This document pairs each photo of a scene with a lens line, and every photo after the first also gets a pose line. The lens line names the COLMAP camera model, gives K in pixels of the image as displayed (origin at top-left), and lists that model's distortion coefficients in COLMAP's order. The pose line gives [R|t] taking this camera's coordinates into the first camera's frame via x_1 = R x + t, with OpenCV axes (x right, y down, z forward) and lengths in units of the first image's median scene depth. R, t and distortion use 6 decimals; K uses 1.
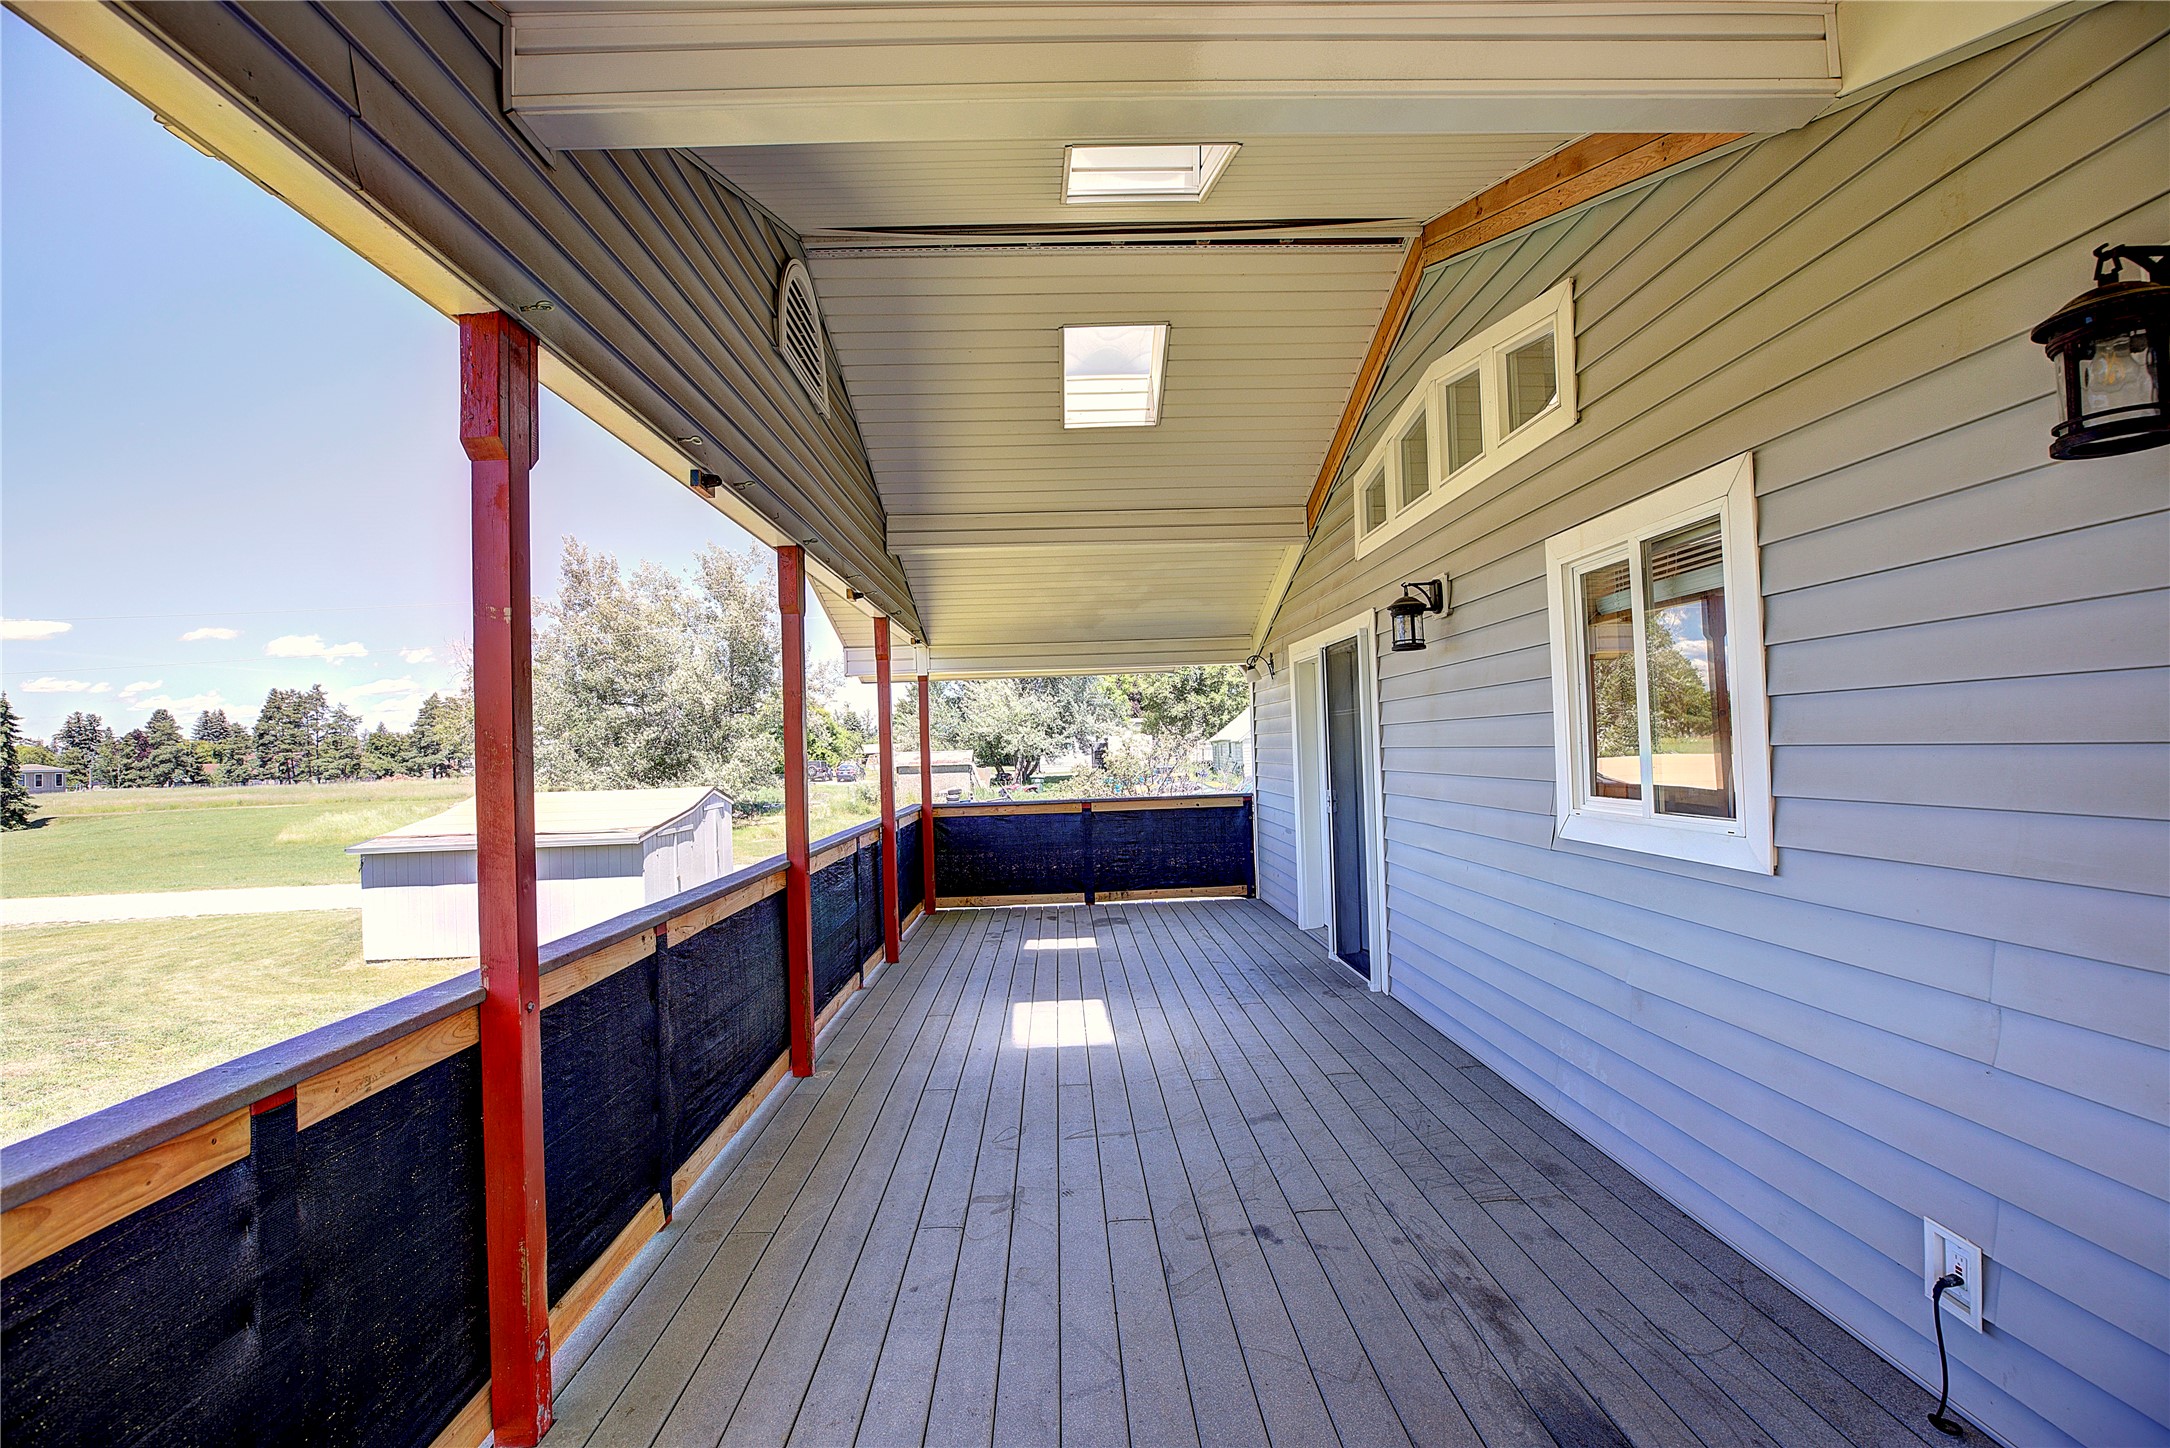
lens RADIAL K [[985.9, 0, 1080.3], [0, 985.9, 712.3], [0, 0, 1]] dist [-0.043583, 0.012465]
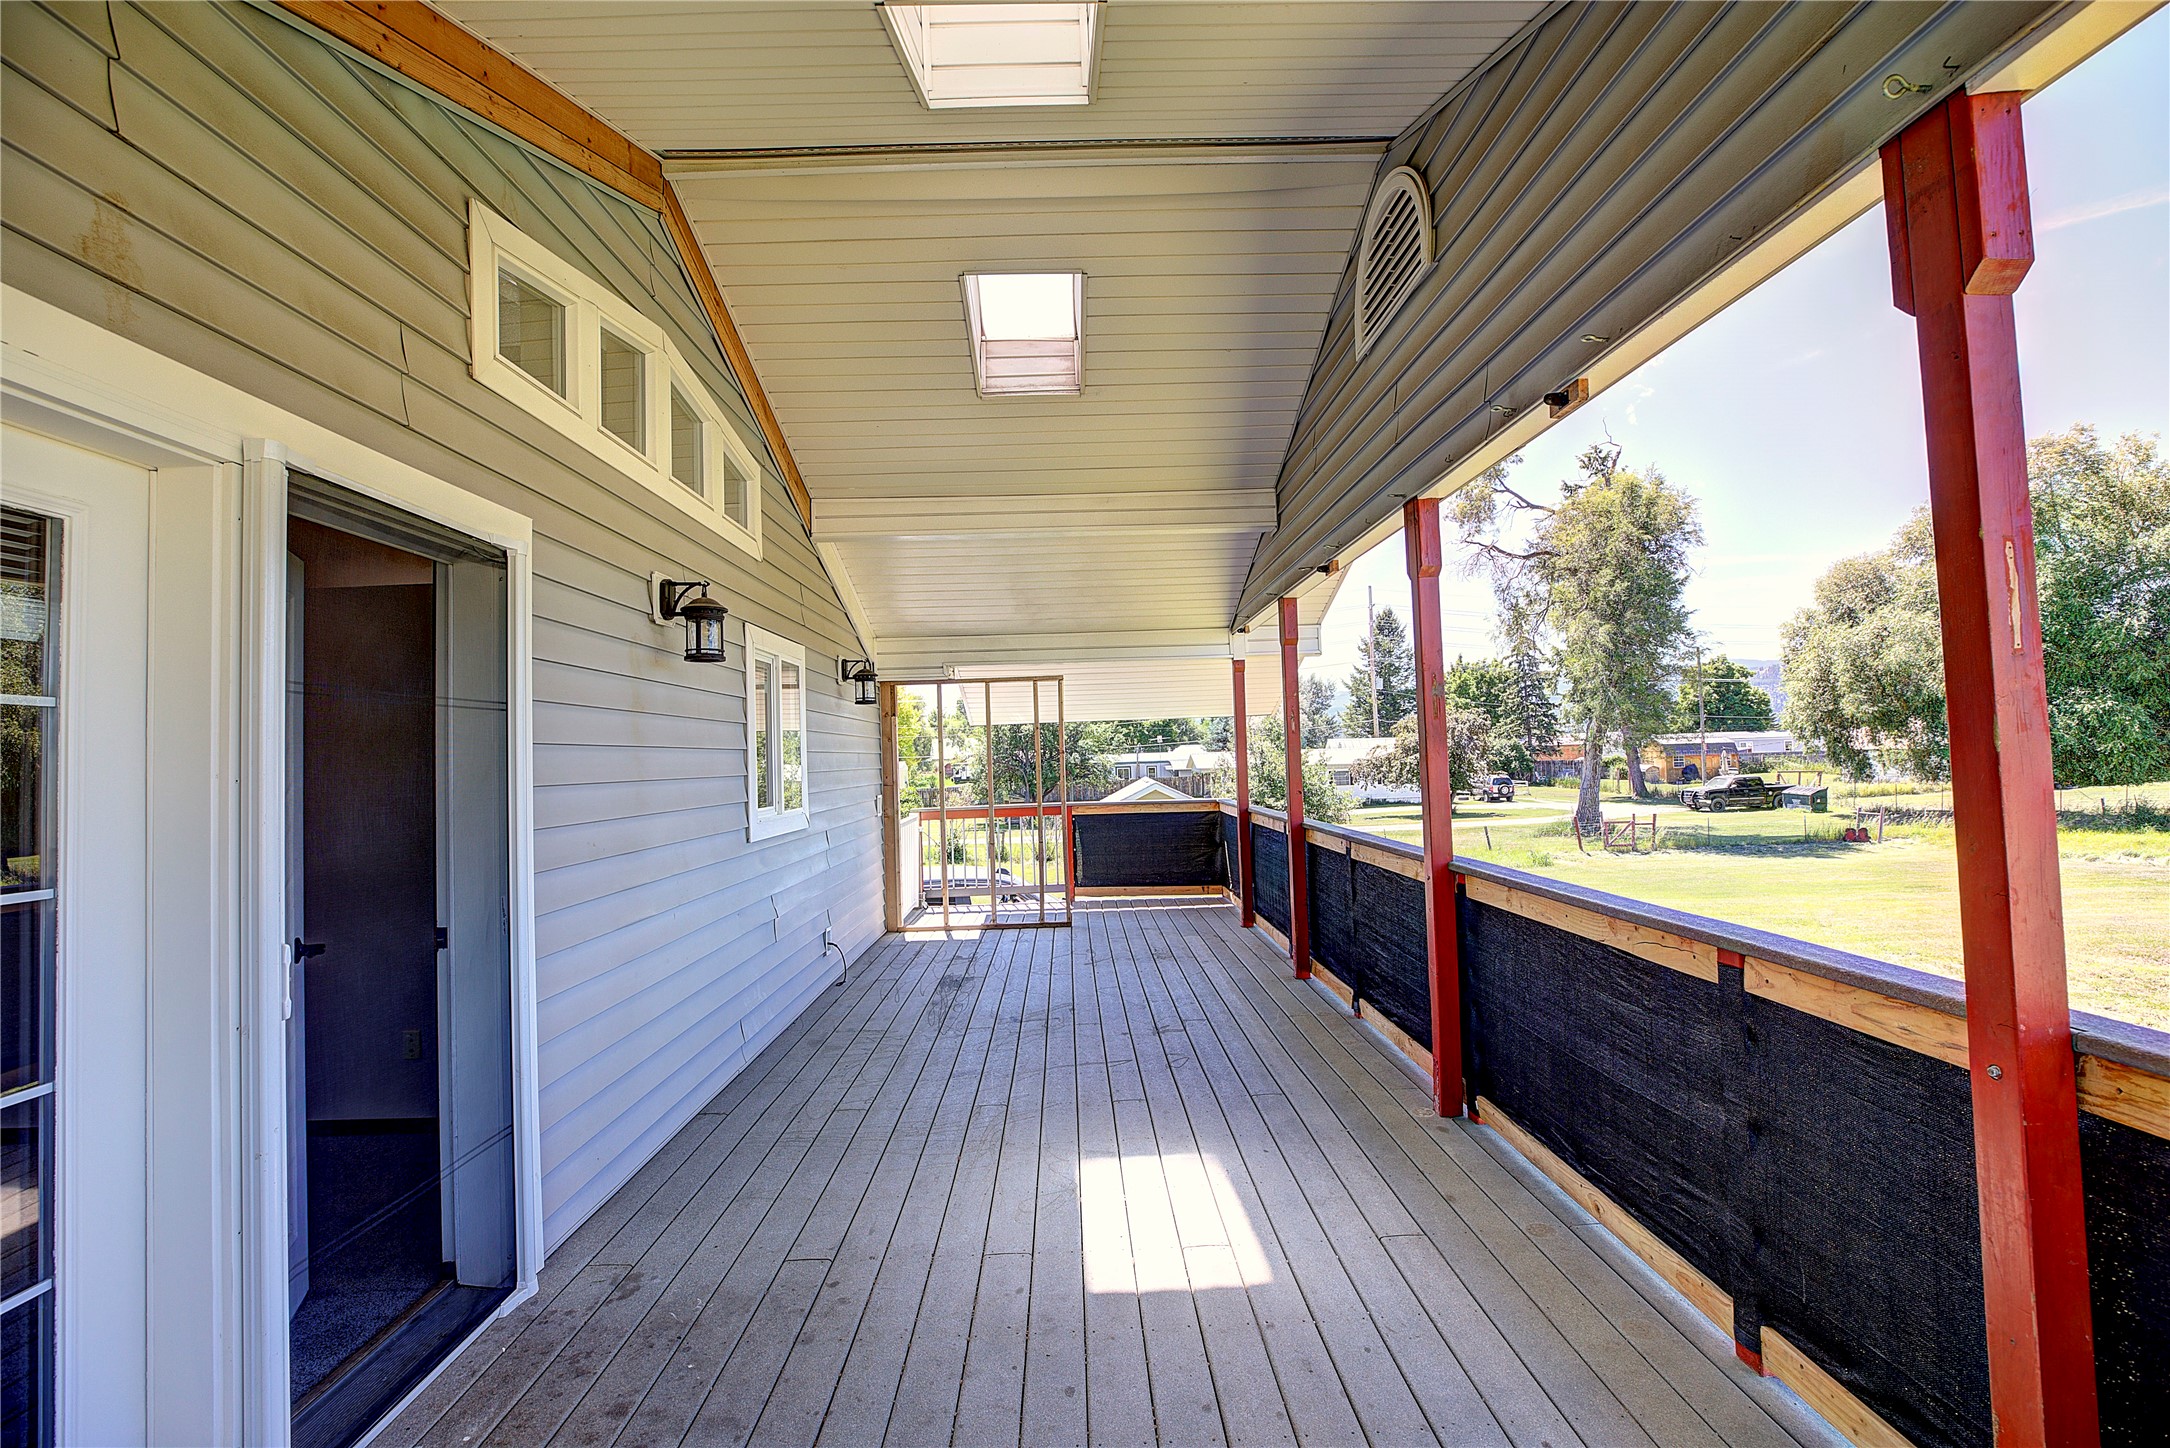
lens RADIAL K [[985.9, 0, 1078.1], [0, 985.9, 724.2], [0, 0, 1]] dist [-0.043583, 0.012465]
pose [[-0.997851, 0.064830, 0.009468, 0.000779], [0.064015, 0.995504, -0.069818, 0.005170], [-0.013951, -0.069062, -0.997515, 0.136643]]
